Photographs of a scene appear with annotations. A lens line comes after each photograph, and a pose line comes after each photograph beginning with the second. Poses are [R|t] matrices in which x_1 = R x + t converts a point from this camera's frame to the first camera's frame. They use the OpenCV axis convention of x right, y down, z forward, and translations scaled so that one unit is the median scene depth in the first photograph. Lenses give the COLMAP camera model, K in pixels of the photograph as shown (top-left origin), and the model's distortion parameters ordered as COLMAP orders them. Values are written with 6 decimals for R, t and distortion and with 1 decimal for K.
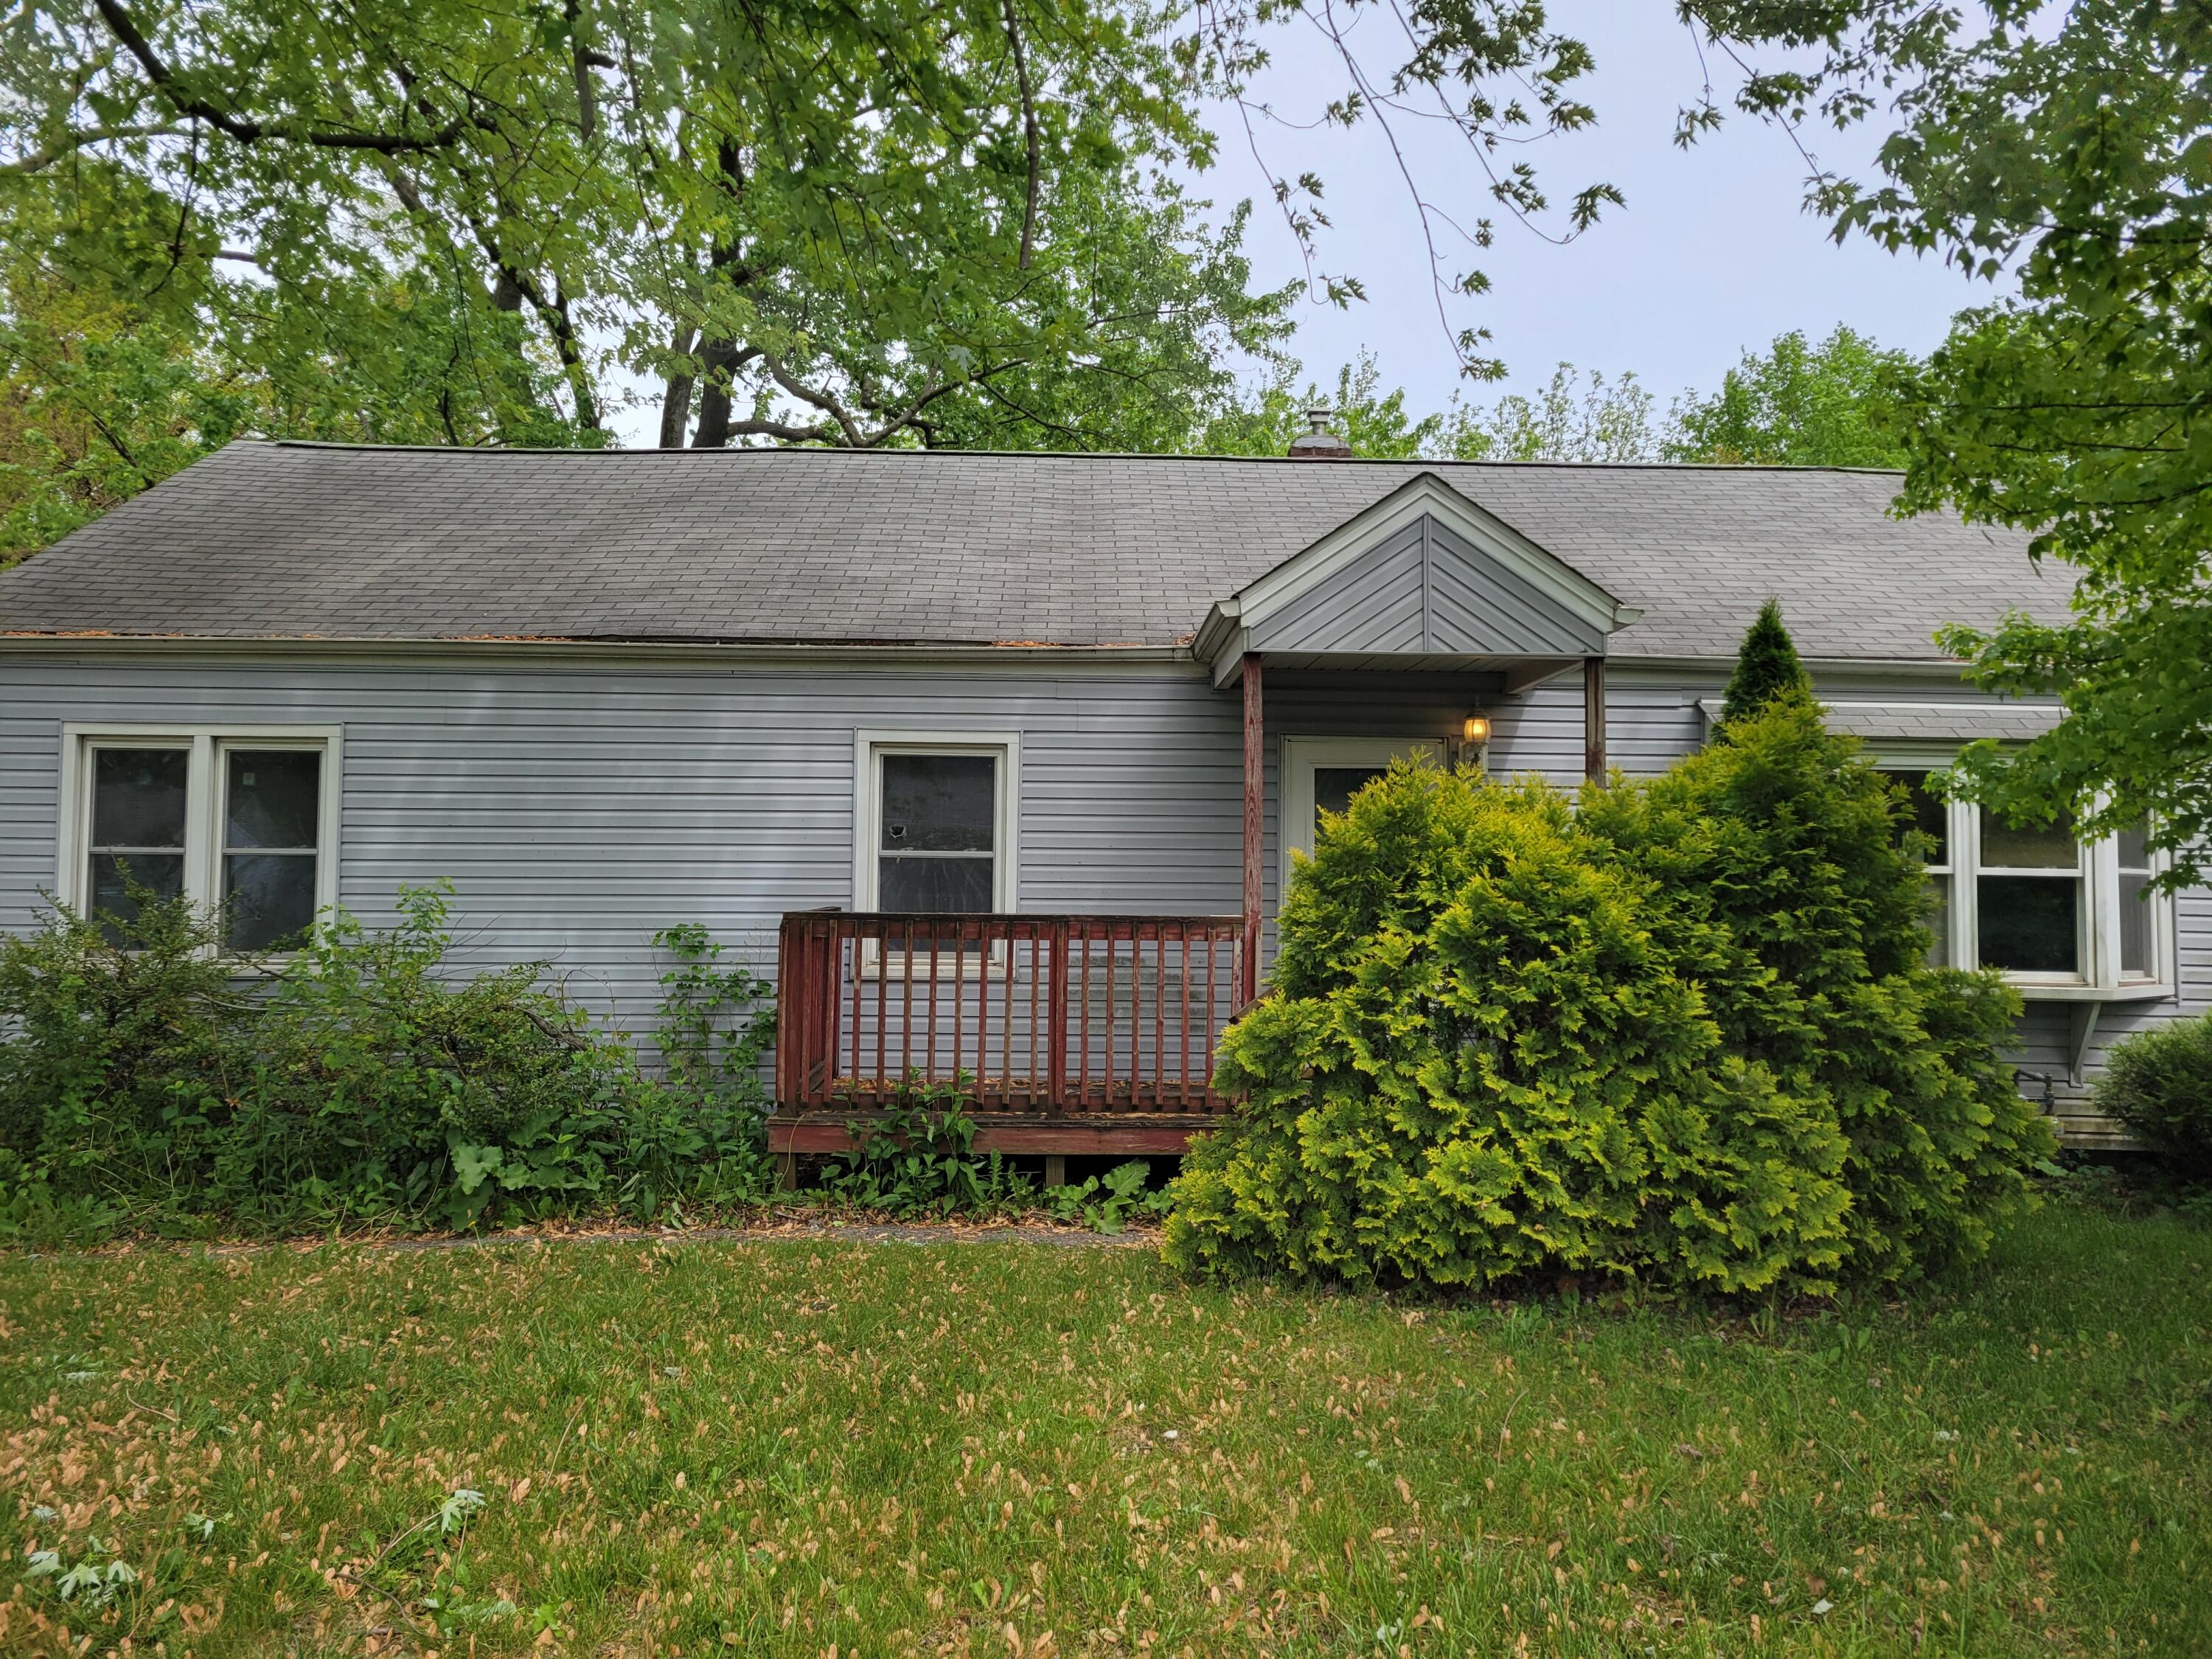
lens RADIAL K [[1642.1, 0, 1106.2], [0, 1642.1, 819.1], [0, 0, 1]] dist [-0.005840, -0.000583]
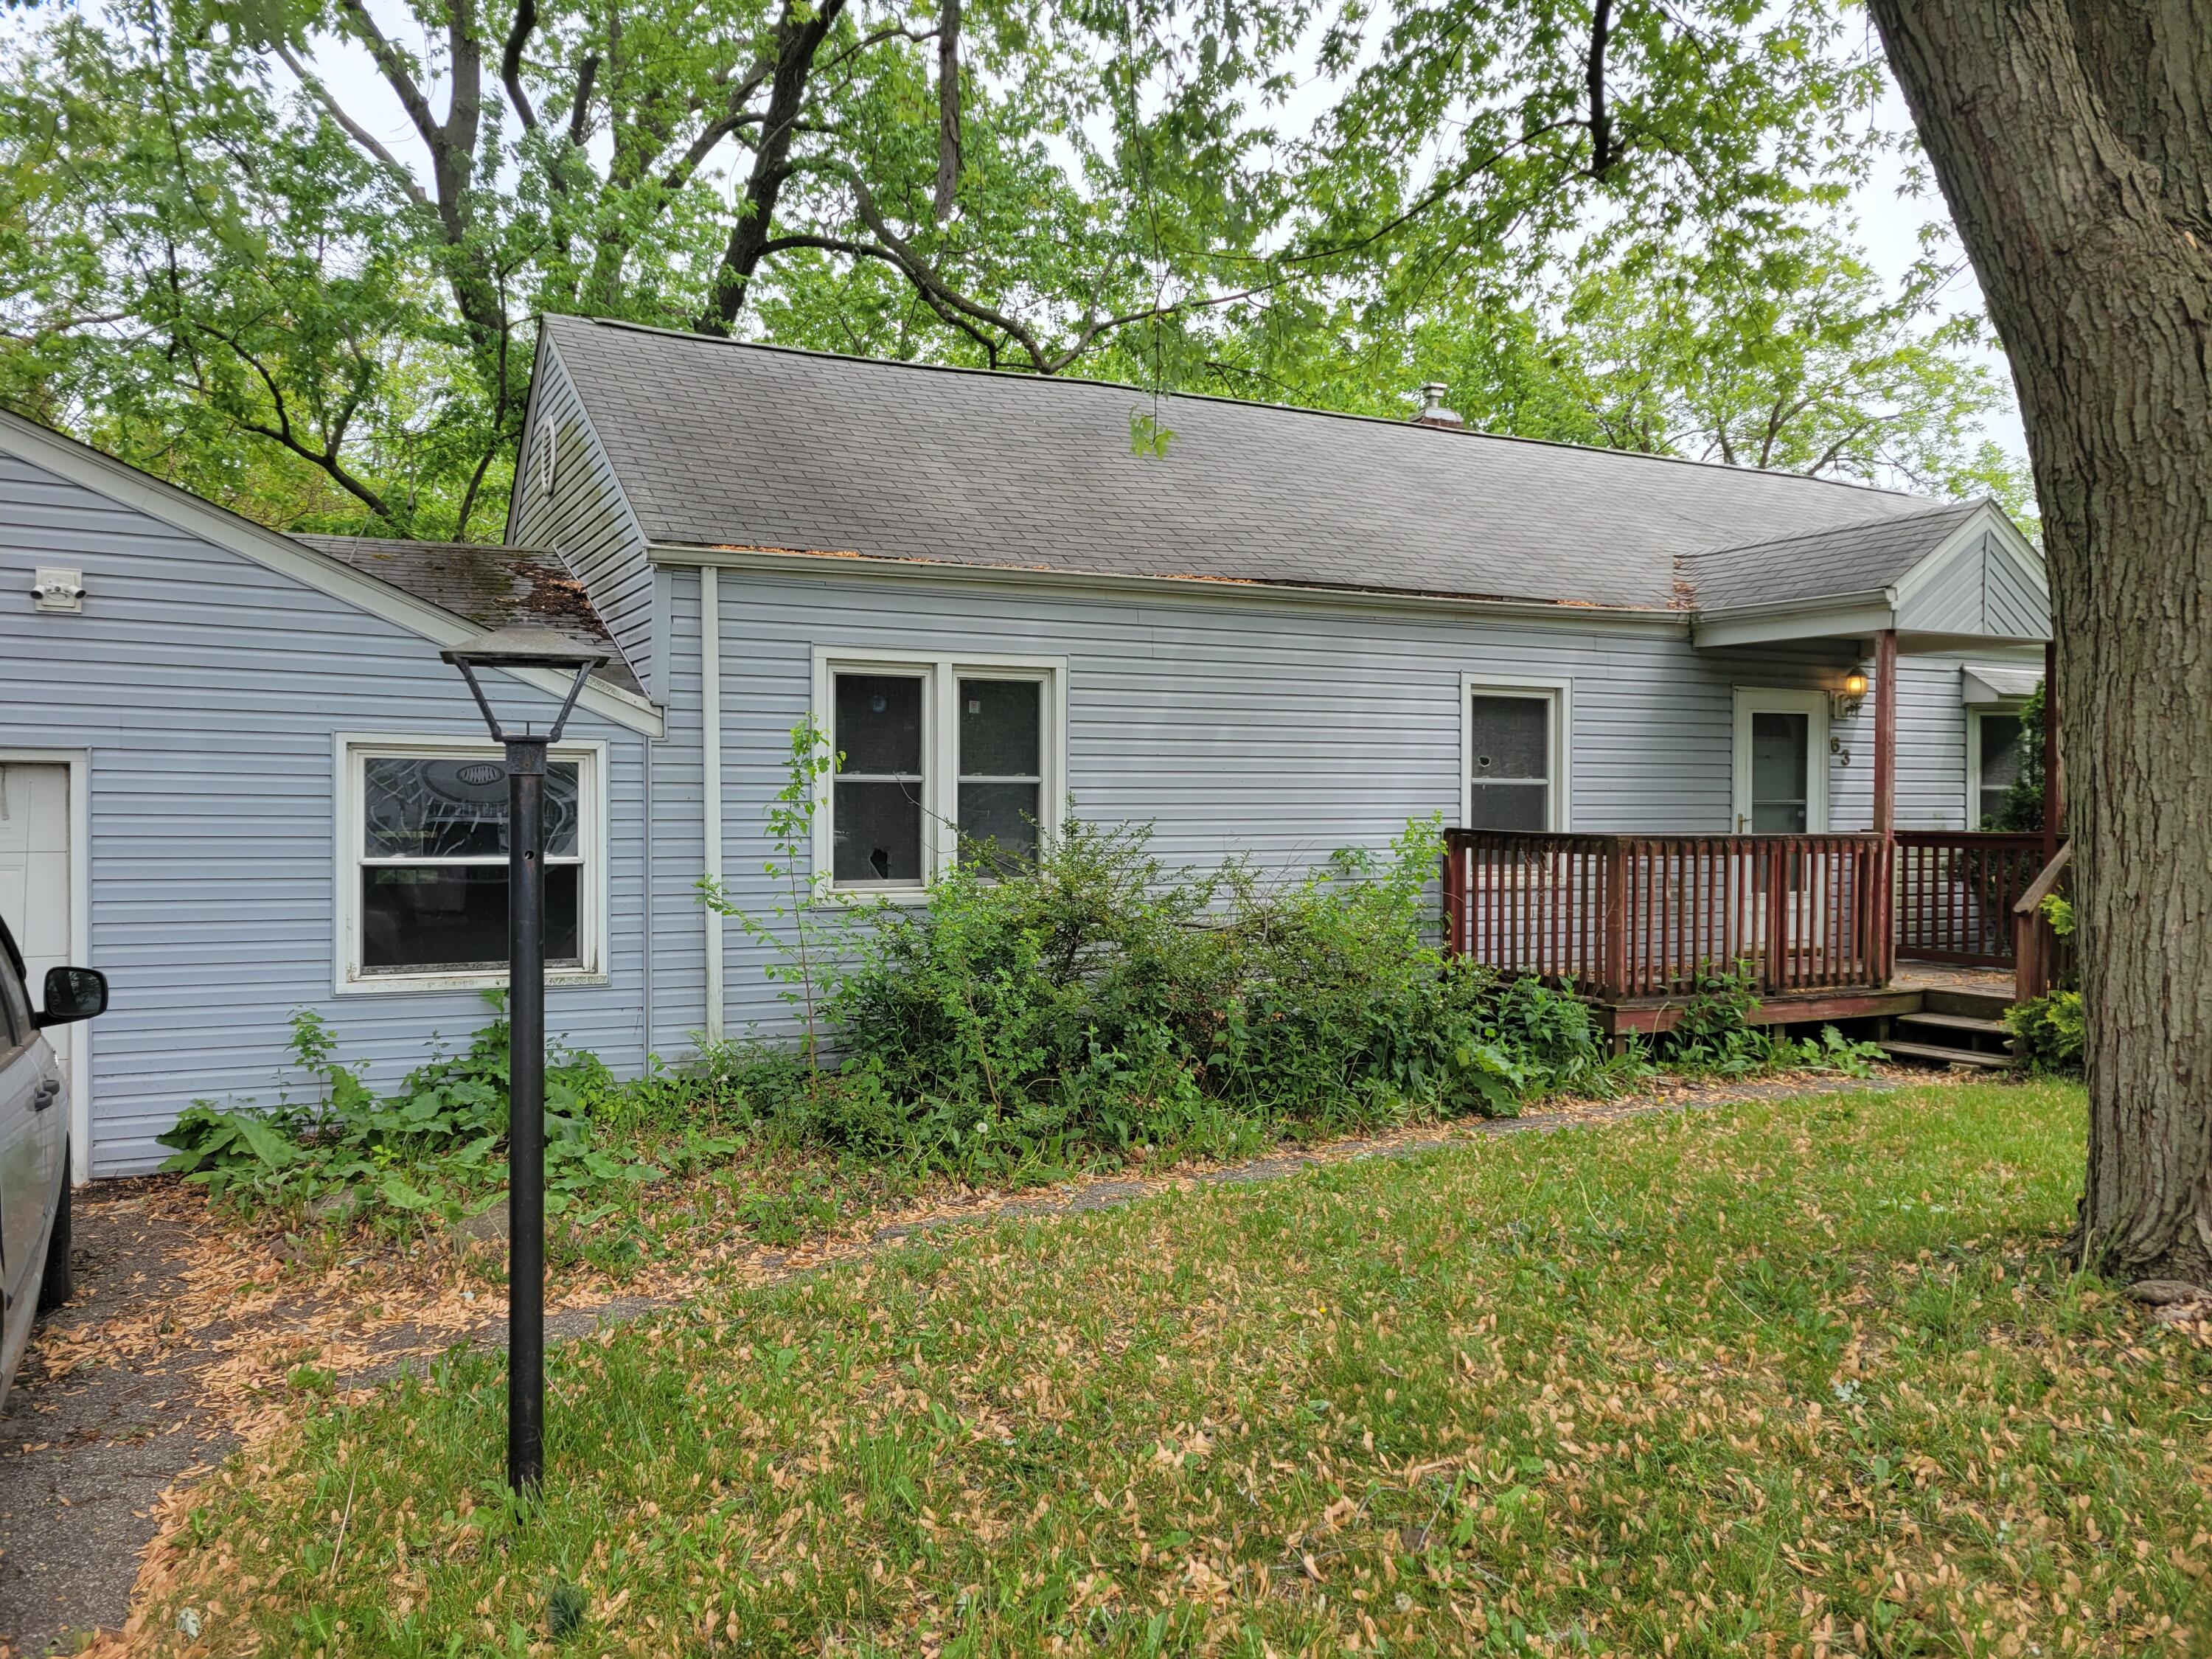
lens RADIAL K [[1642.1, 0, 1103.3], [0, 1642.1, 836.9], [0, 0, 1]] dist [-0.005840, -0.000583]
pose [[0.924550, -0.011803, 0.380878, -0.820555], [-0.013275, 0.997916, 0.063148, -0.009232], [-0.380830, -0.063440, 0.922466, 0.032586]]
